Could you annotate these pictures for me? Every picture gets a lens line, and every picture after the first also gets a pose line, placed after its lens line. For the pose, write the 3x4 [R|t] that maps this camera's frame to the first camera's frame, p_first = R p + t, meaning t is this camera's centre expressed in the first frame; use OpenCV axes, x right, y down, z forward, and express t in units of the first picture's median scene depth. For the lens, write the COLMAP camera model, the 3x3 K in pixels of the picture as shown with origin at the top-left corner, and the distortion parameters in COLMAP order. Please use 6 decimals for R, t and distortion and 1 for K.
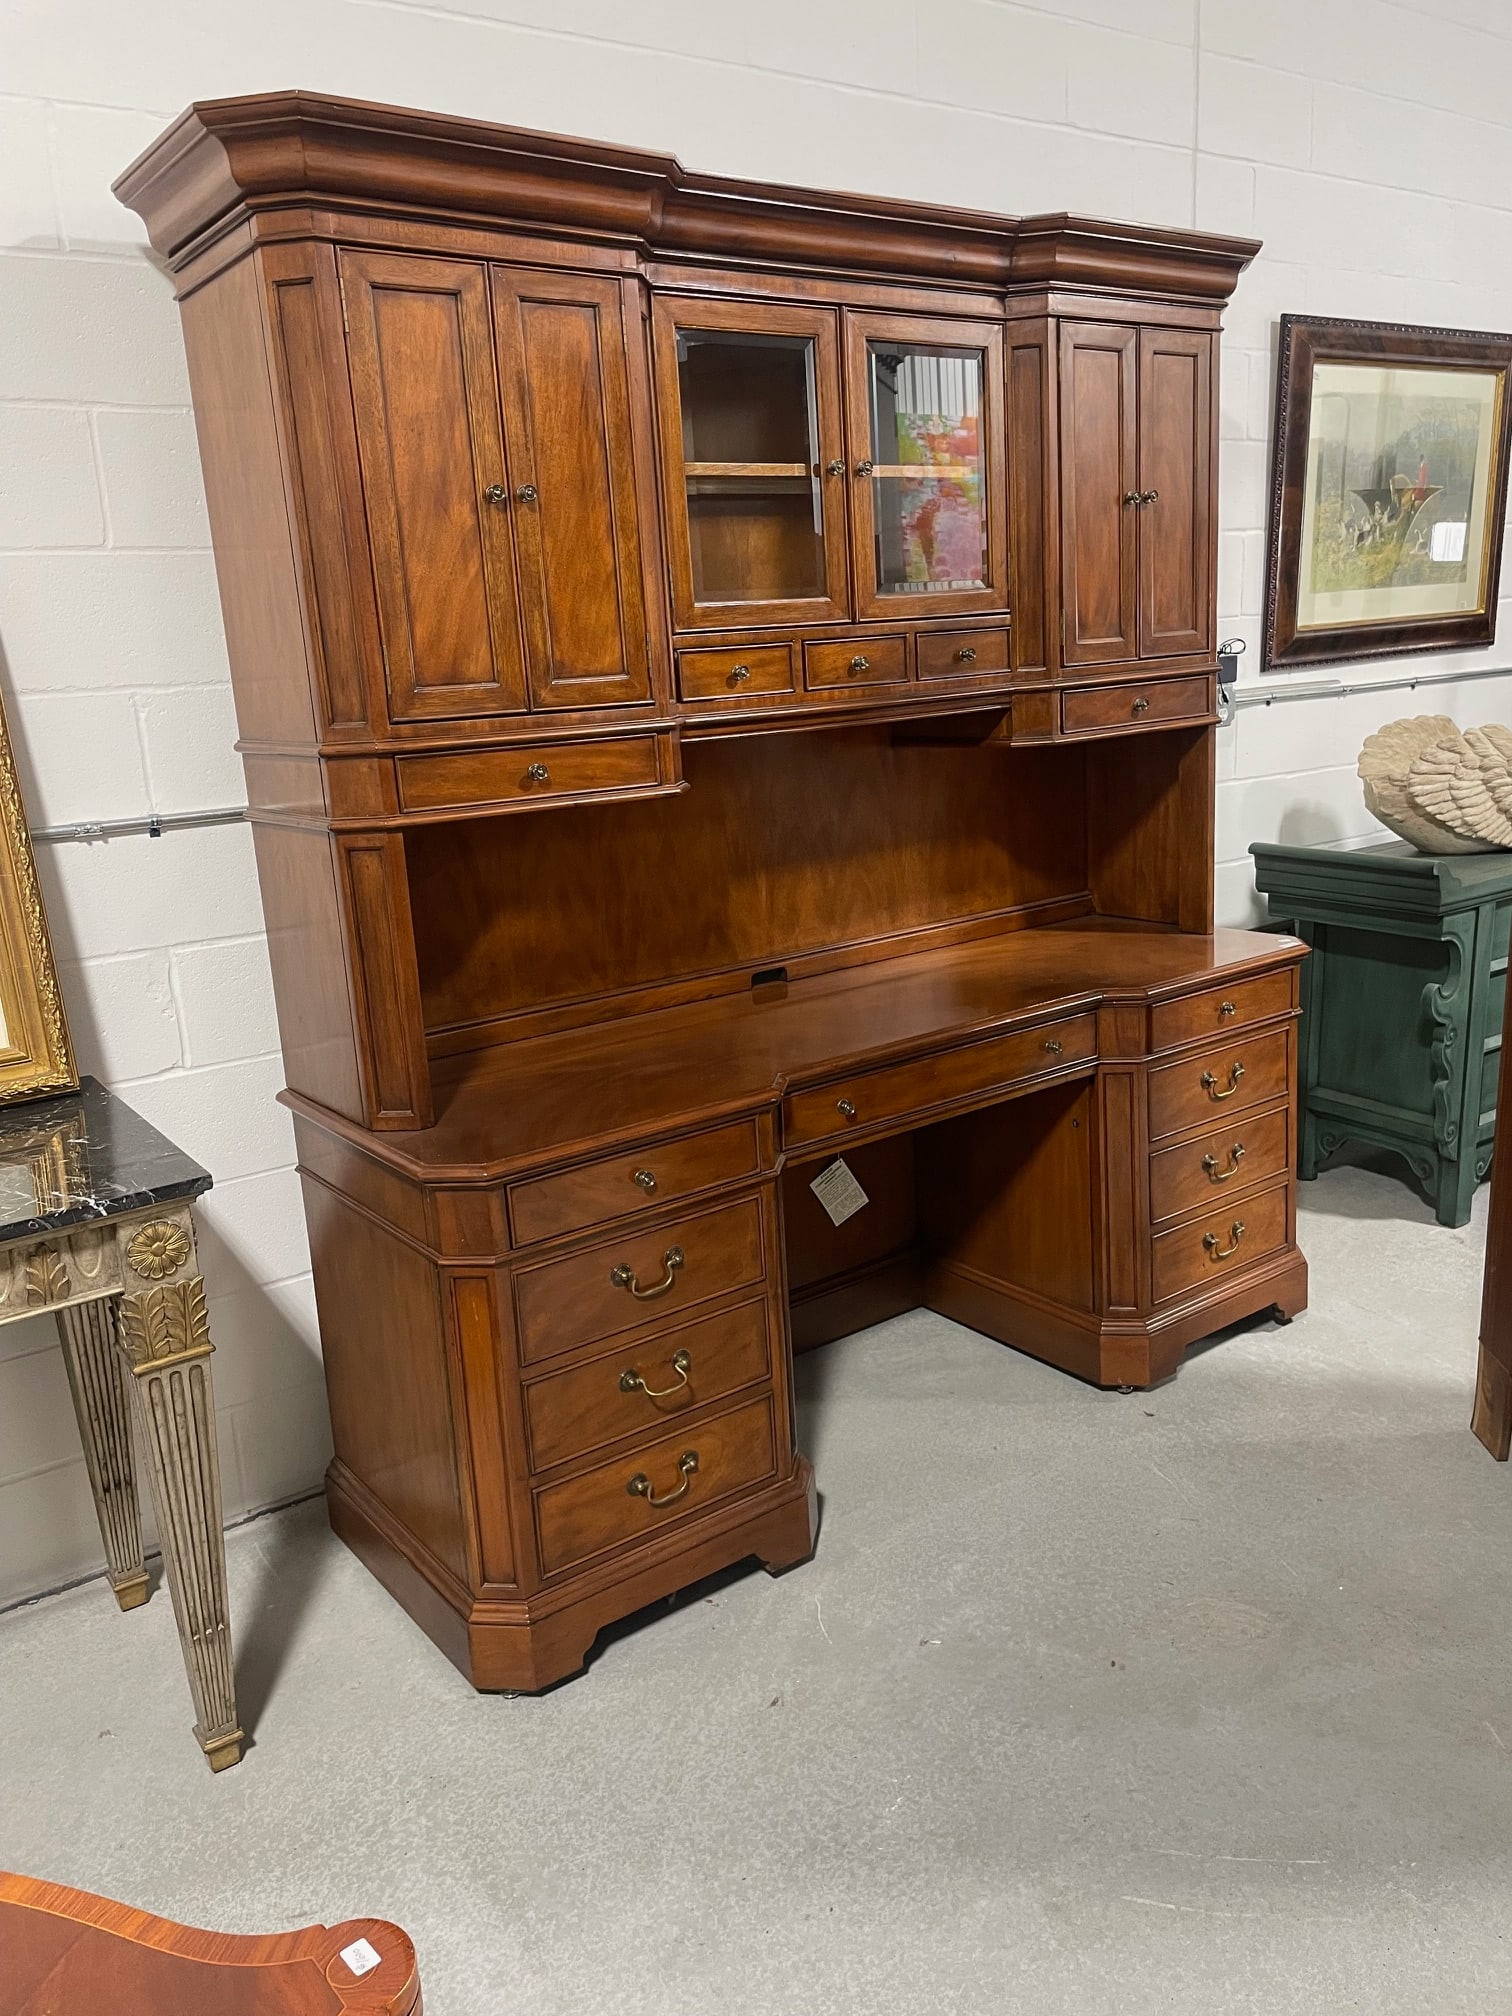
lens RADIAL K [[1518.7, 0, 756.5], [0, 1518.7, 994.5], [0, 0, 1]] dist [0.090149, -0.120268]
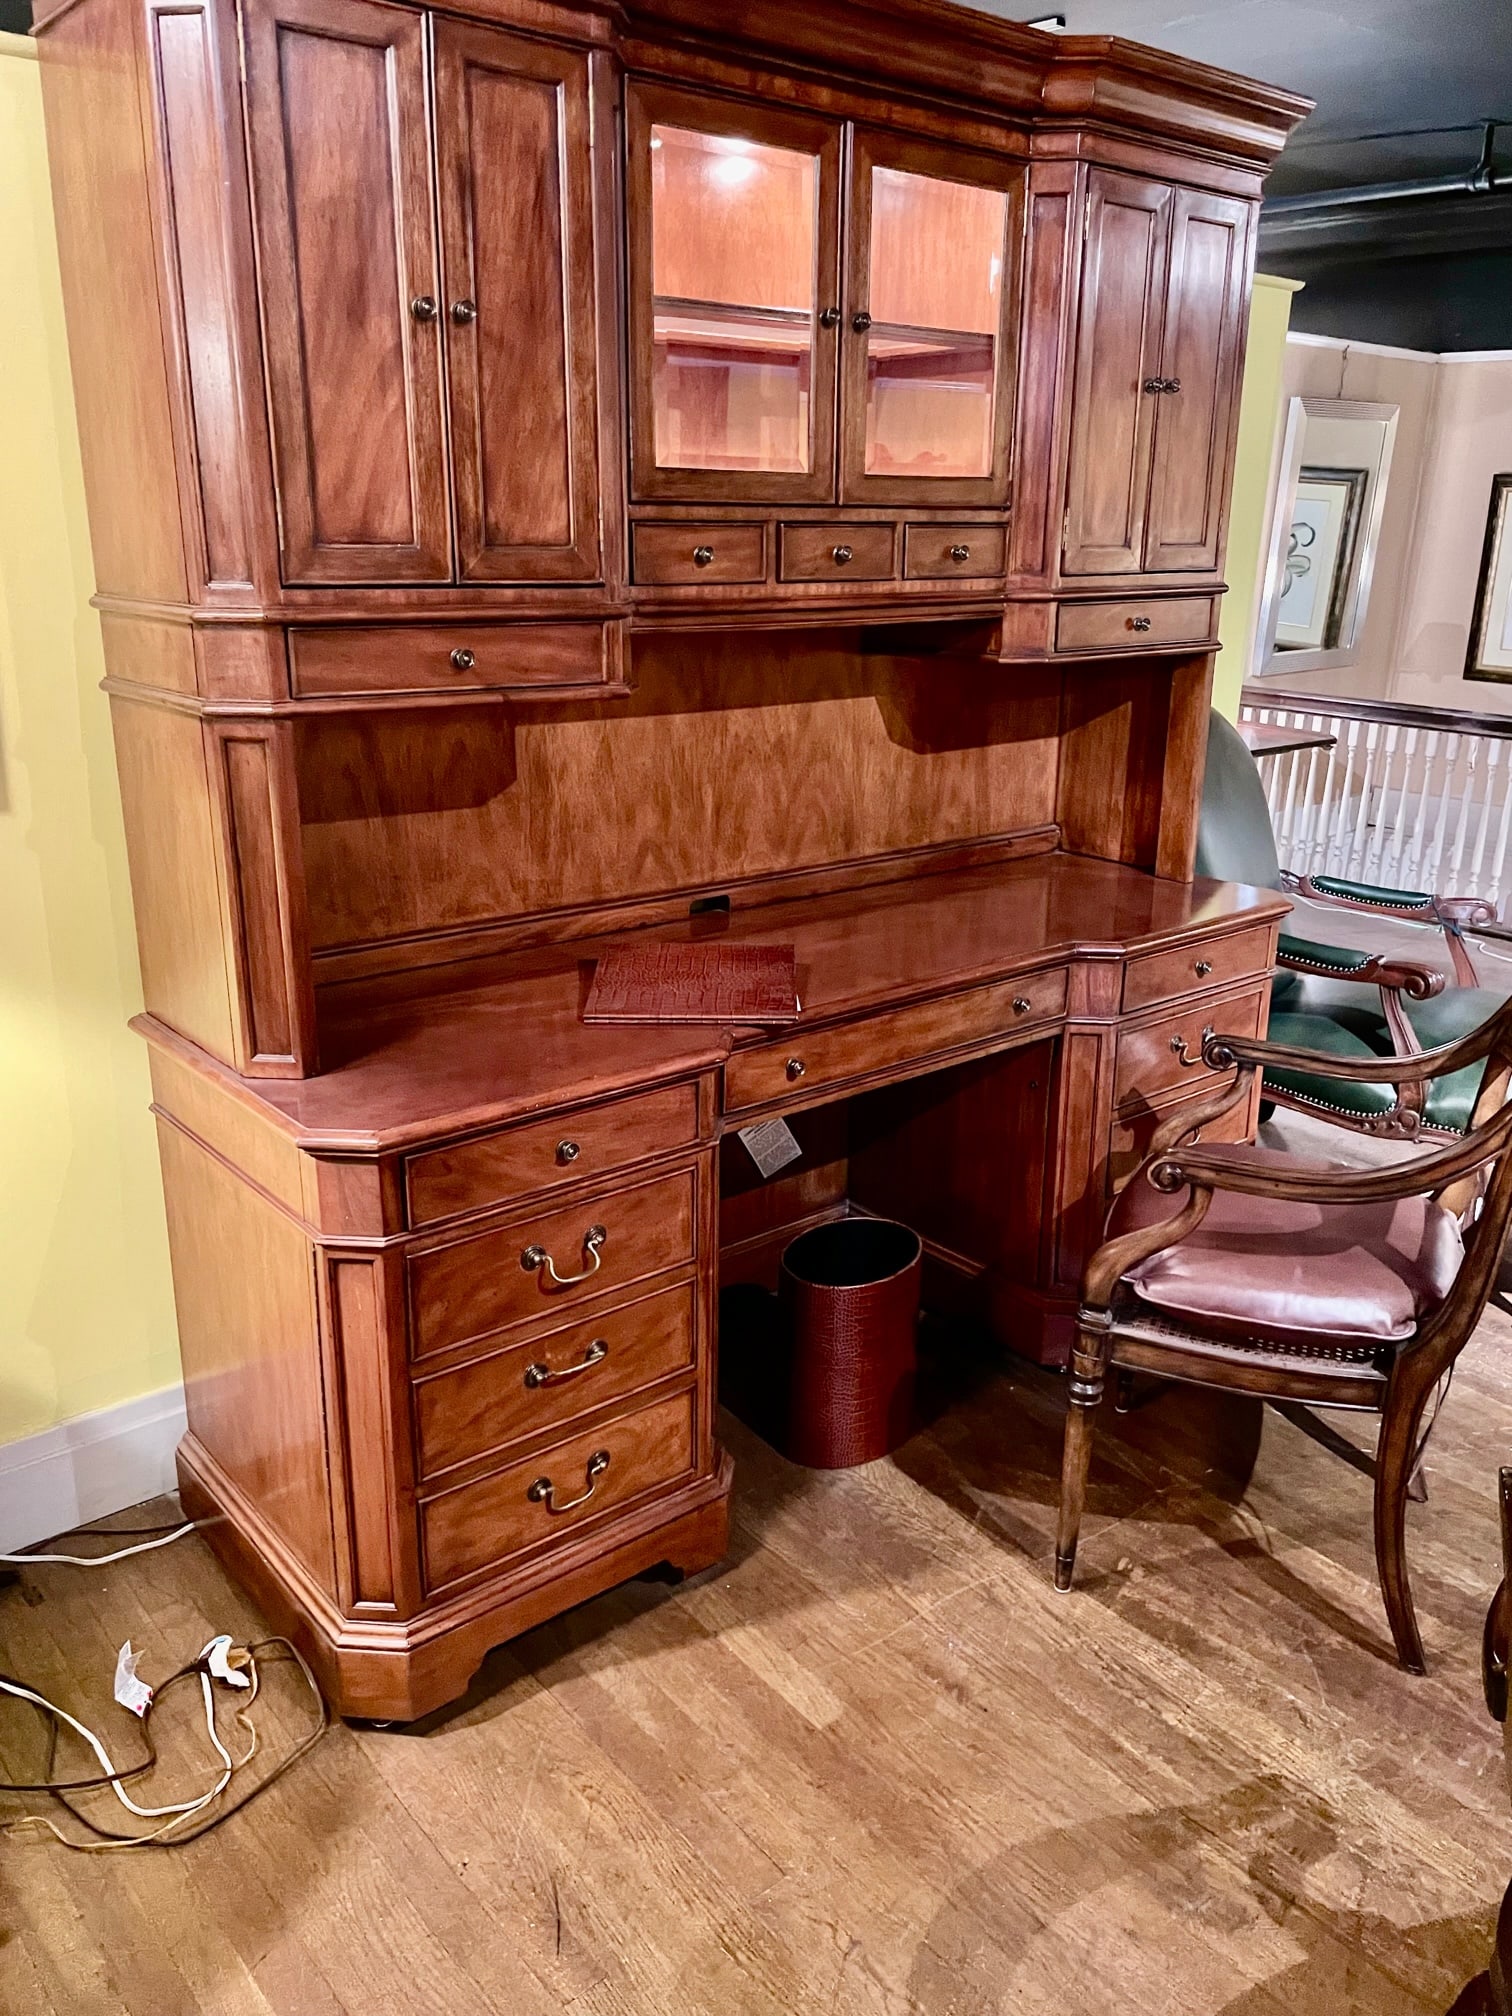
lens RADIAL K [[1518.7, 0, 756.5], [0, 1518.7, 994.5], [0, 0, 1]] dist [0.090149, -0.120268]
pose [[0.995734, 0.052260, 0.076050, -0.032991], [-0.057623, 0.995872, 0.070126, -0.027984], [-0.072071, -0.074209, 0.994635, 0.129491]]
